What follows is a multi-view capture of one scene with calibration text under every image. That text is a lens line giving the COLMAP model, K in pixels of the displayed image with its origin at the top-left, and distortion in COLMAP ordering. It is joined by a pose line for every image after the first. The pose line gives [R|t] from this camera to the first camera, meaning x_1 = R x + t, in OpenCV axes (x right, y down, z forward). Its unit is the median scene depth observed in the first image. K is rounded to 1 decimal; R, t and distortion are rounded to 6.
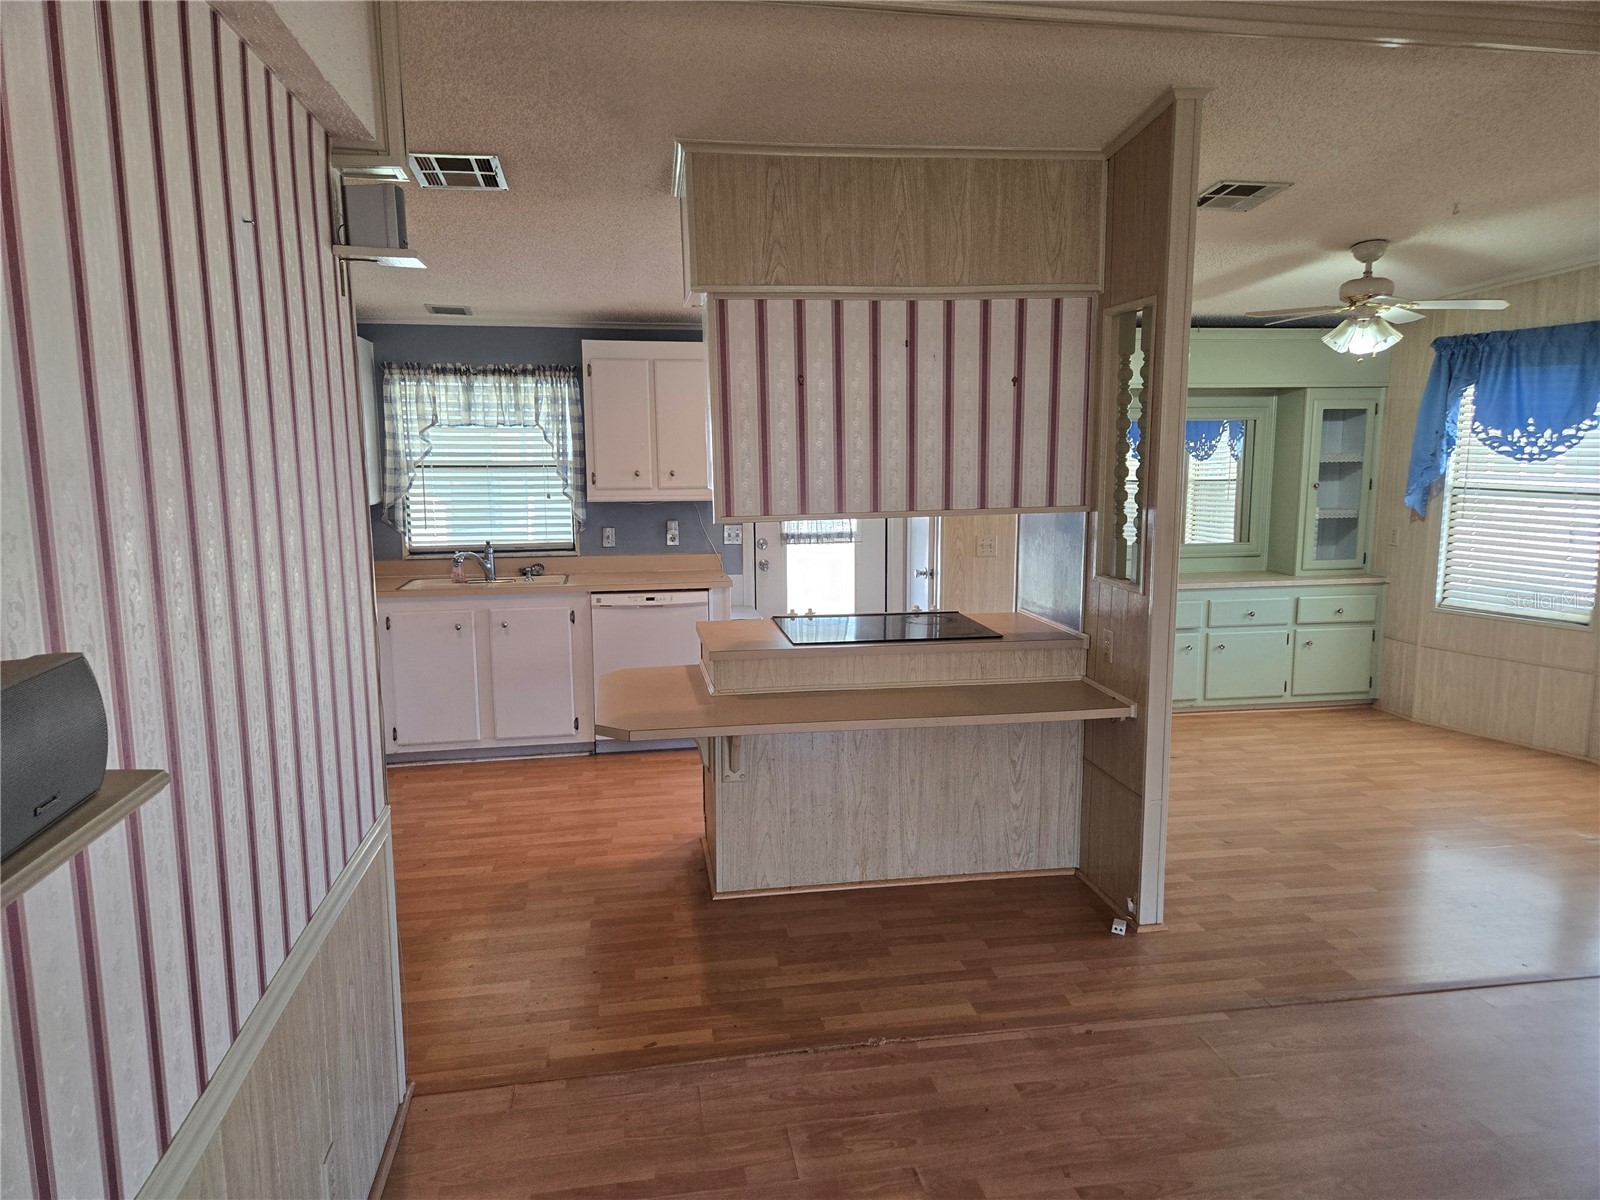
lens RADIAL K [[1067.3, 0, 804.3], [0, 1067.3, 610.0], [0, 0, 1]] dist [0.066908, -0.053011]
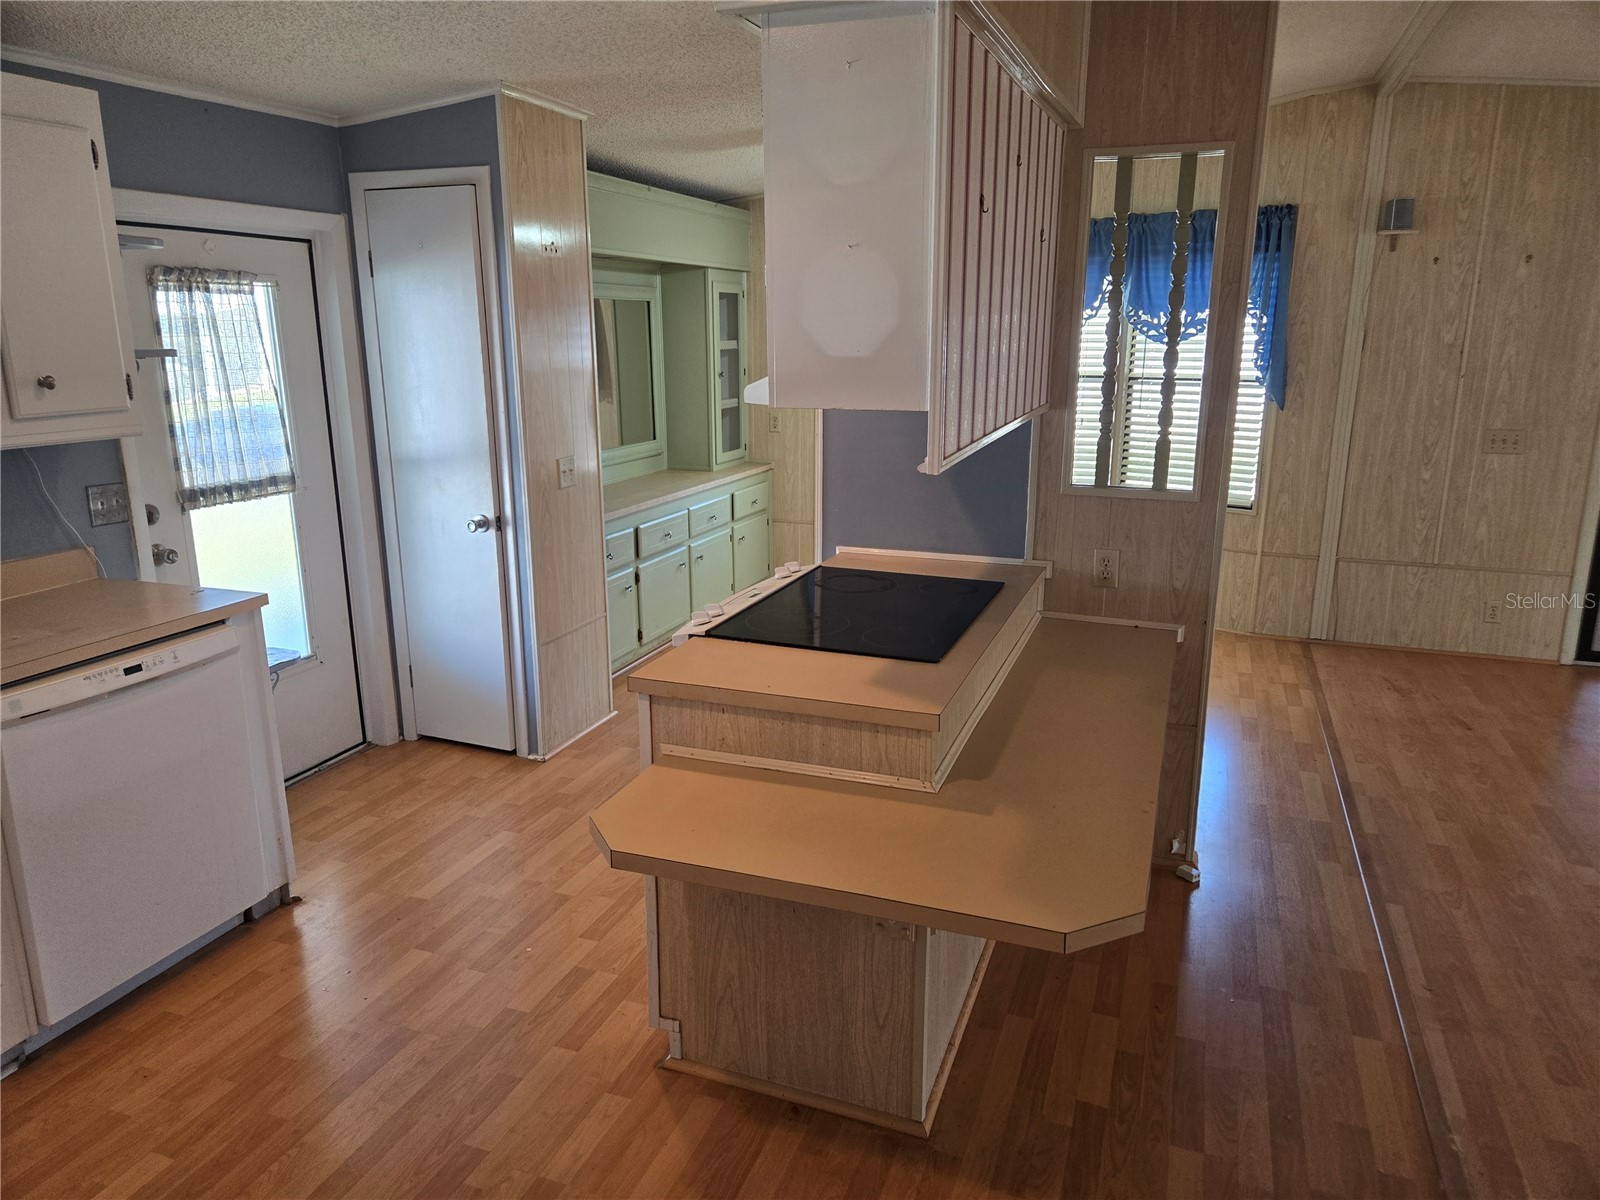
lens RADIAL K [[1067.3, 0, 801.4], [0, 1067.3, 594.9], [0, 0, 1]] dist [0.066908, -0.053011]
pose [[0.507618, -0.203147, 0.837291, -0.367763], [0.131592, 0.978684, 0.157673, -0.073536], [-0.851474, 0.030143, 0.523530, 0.515625]]
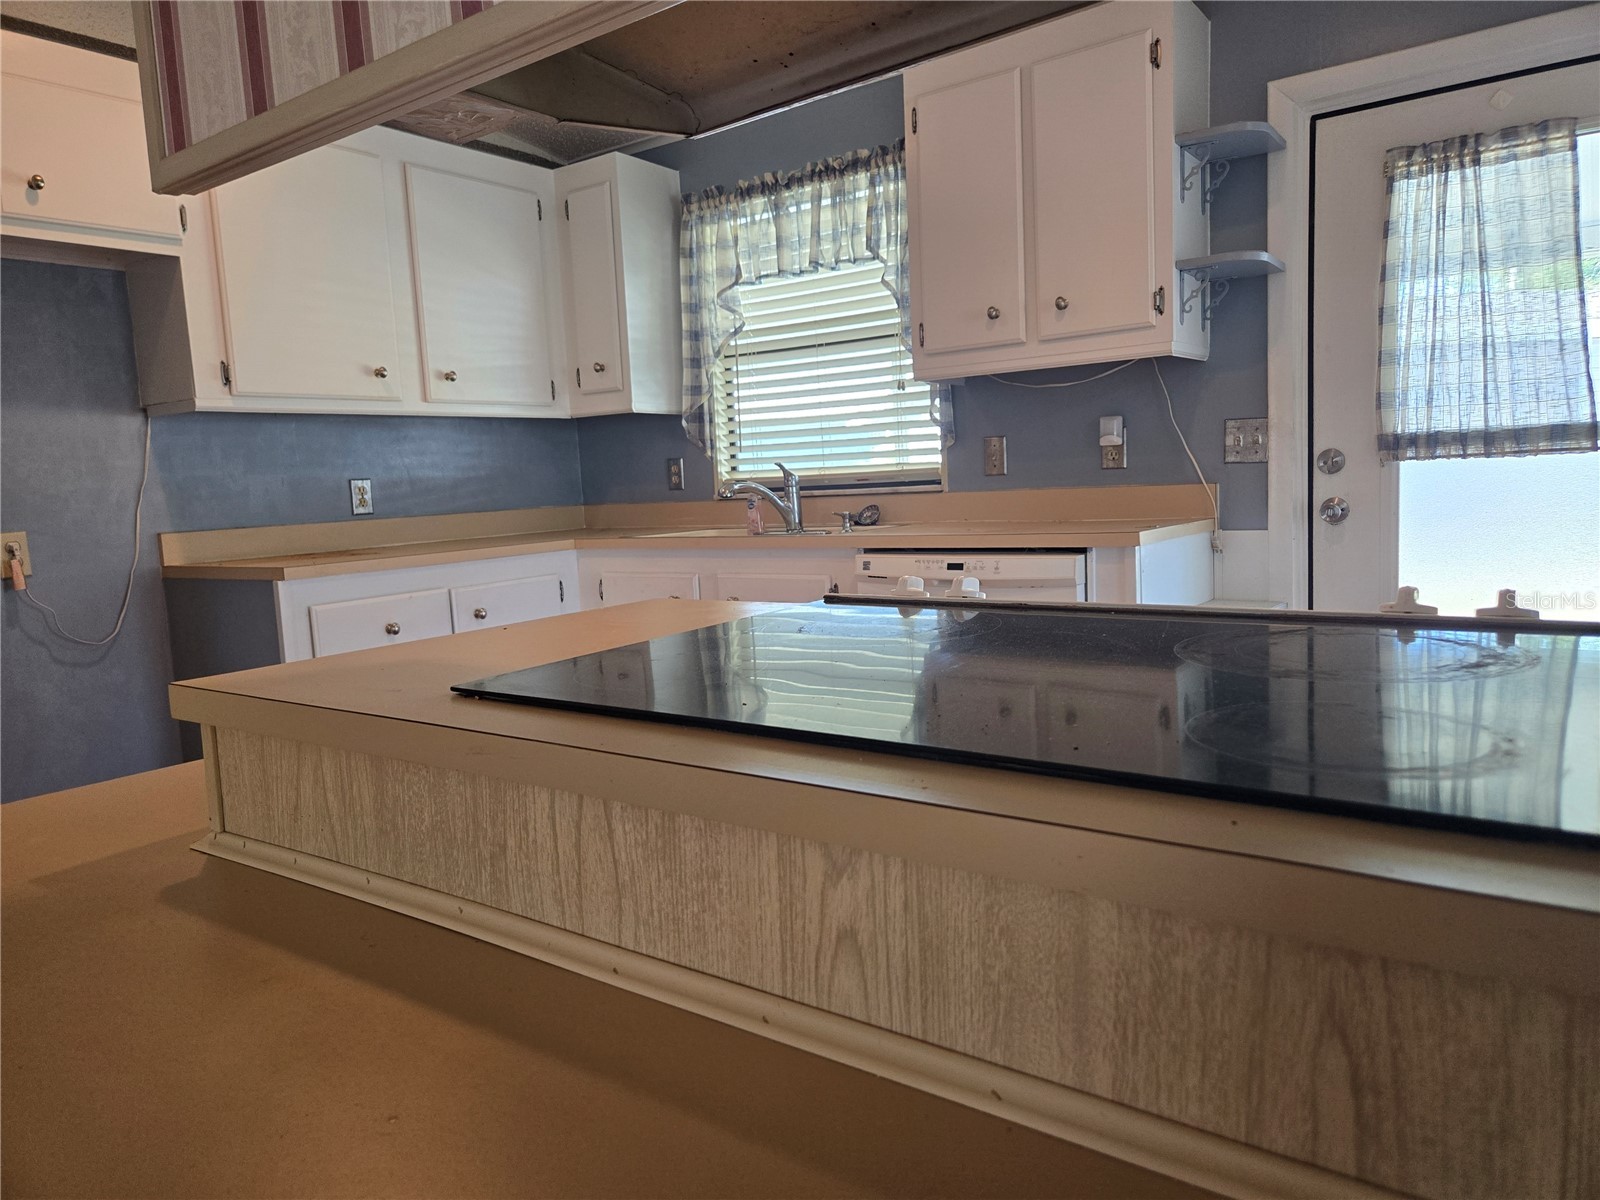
lens RADIAL K [[1067.3, 0, 803.2], [0, 1067.3, 585.7], [0, 0, 1]] dist [0.066908, -0.053011]
pose [[0.699510, 0.045361, -0.713181, 0.141126], [-0.065578, 0.997847, -0.000855, 0.002868], [0.711607, 0.047367, 0.700979, 0.611512]]
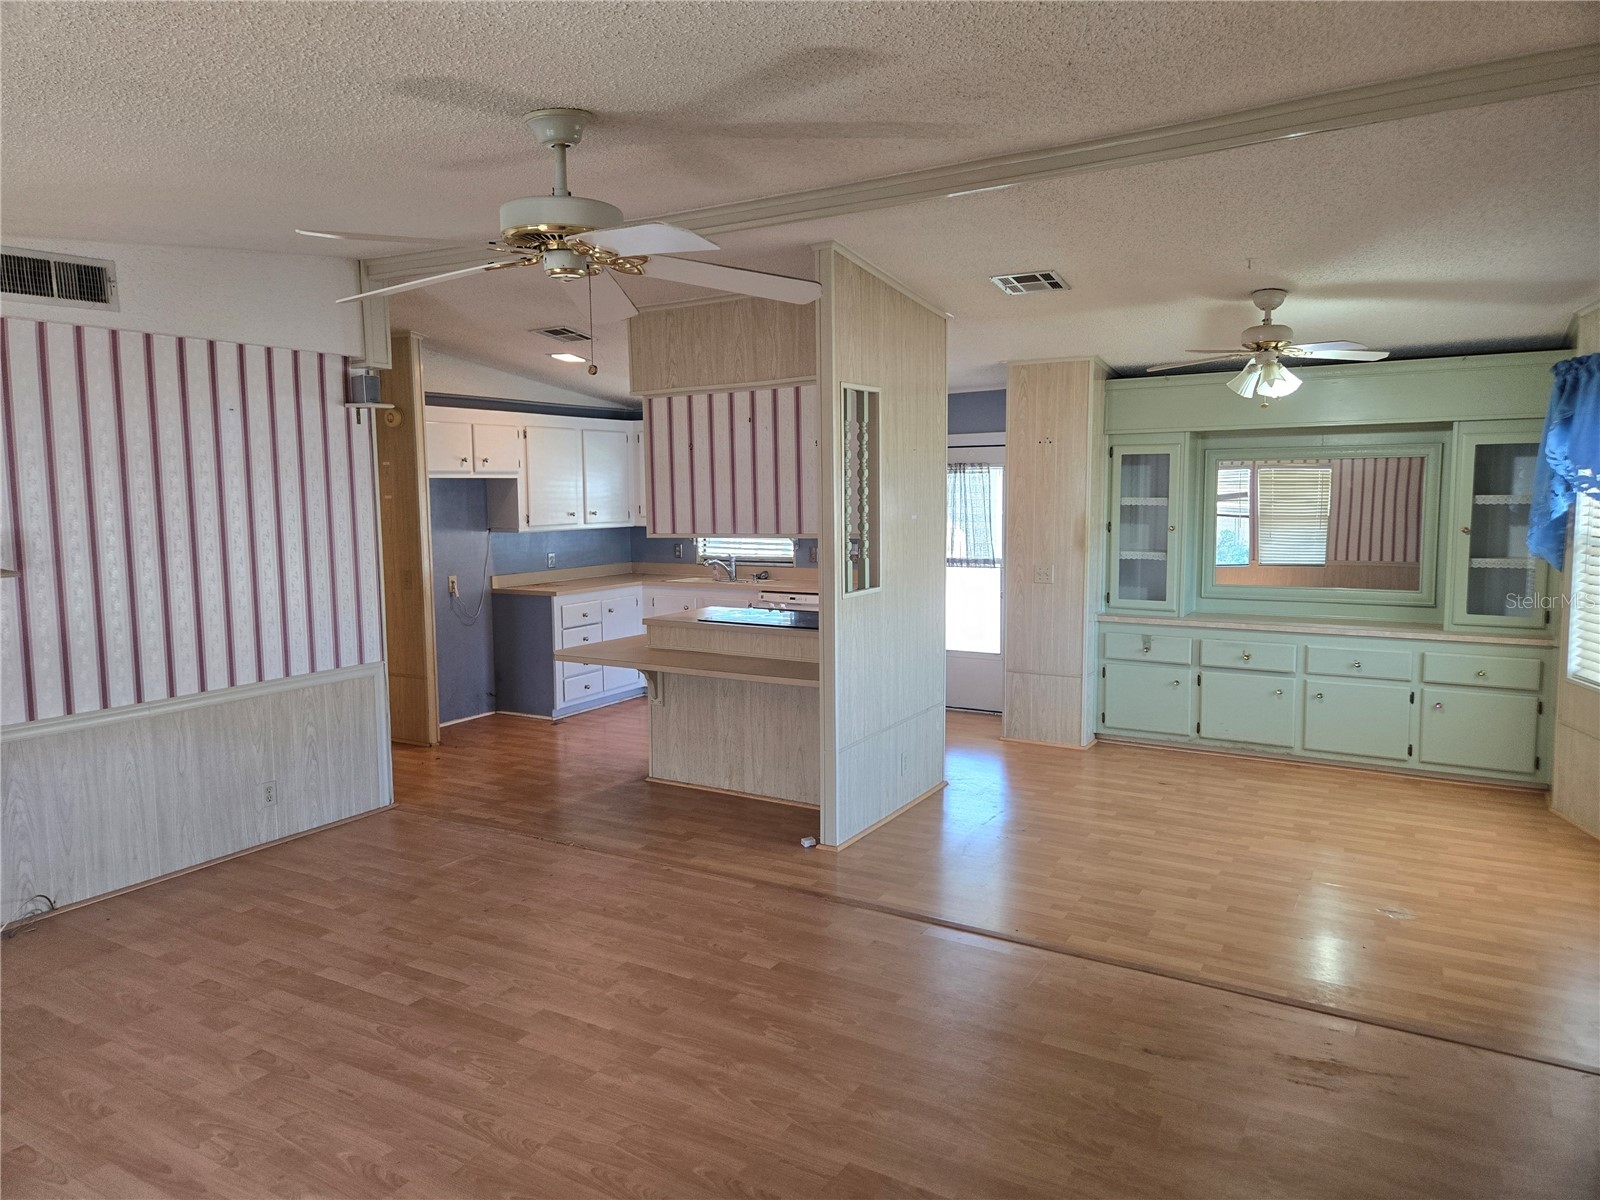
lens RADIAL K [[1067.3, 0, 794.8], [0, 1067.3, 593.8], [0, 0, 1]] dist [0.066908, -0.053011]
pose [[0.757285, 0.063337, -0.650006, 0.732148], [-0.095163, 0.995365, -0.013880, 0.002249], [0.646114, 0.072368, 0.759802, -0.037159]]
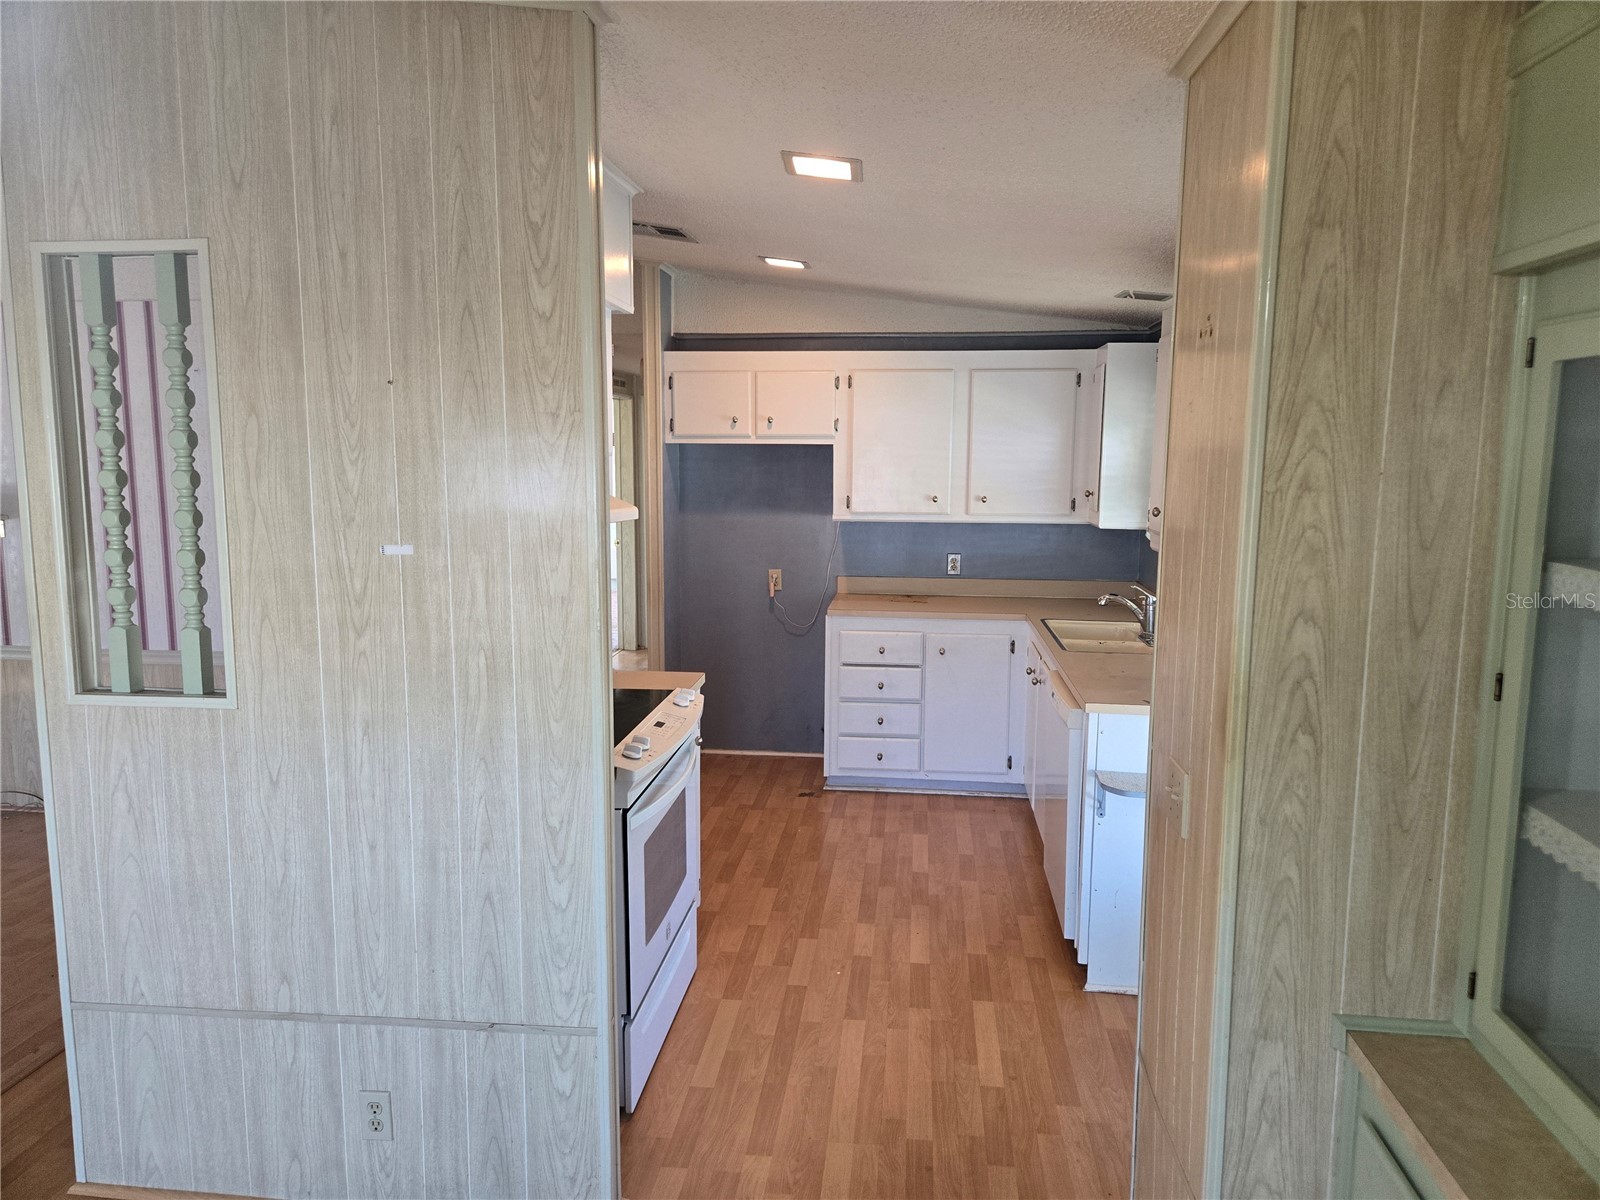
lens RADIAL K [[1067.3, 0, 804.6], [0, 1067.3, 592.5], [0, 0, 1]] dist [0.066908, -0.053011]
pose [[-0.276140, 0.132939, -0.951879, 0.521128], [-0.154136, 0.971444, 0.180386, -0.167125], [0.948678, 0.196530, -0.247763, 0.986806]]
